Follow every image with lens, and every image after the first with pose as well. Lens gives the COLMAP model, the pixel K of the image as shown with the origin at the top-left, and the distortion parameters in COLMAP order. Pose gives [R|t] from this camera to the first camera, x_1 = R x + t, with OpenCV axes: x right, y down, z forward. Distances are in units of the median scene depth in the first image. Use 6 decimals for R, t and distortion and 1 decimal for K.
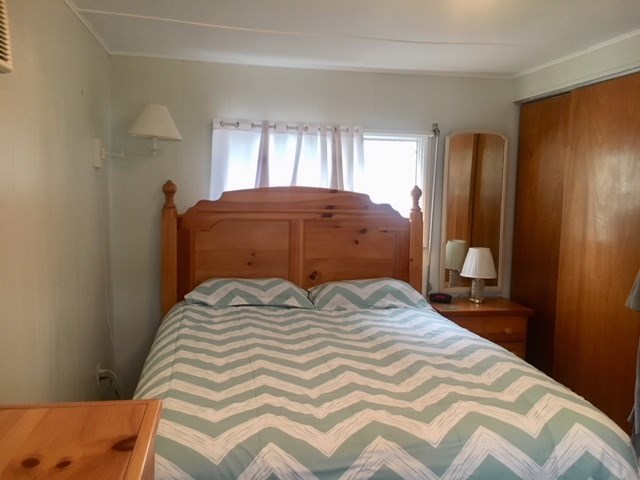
lens RADIAL K [[559.4, 0, 302.0], [0, 559.4, 239.4], [0, 0, 1]] dist [0.060210, -0.084694]
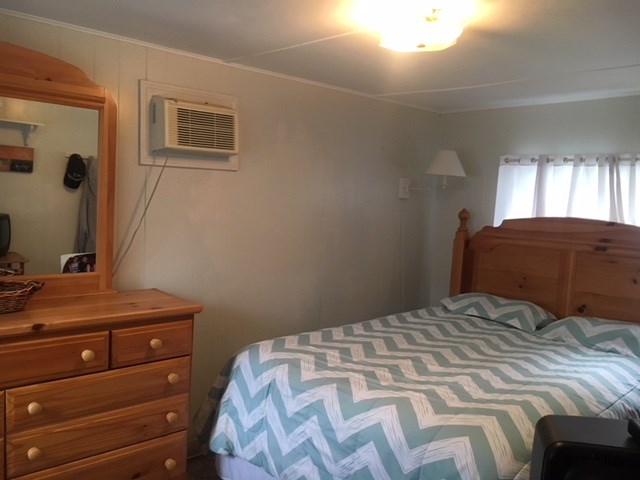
lens RADIAL K [[559.4, 0, 302.0], [0, 559.4, 239.4], [0, 0, 1]] dist [0.060210, -0.084694]
pose [[0.496372, 0.069267, -0.865342, 0.647761], [-0.113421, 0.993442, 0.014461, -0.015421], [0.860669, 0.090970, 0.500973, 0.081101]]
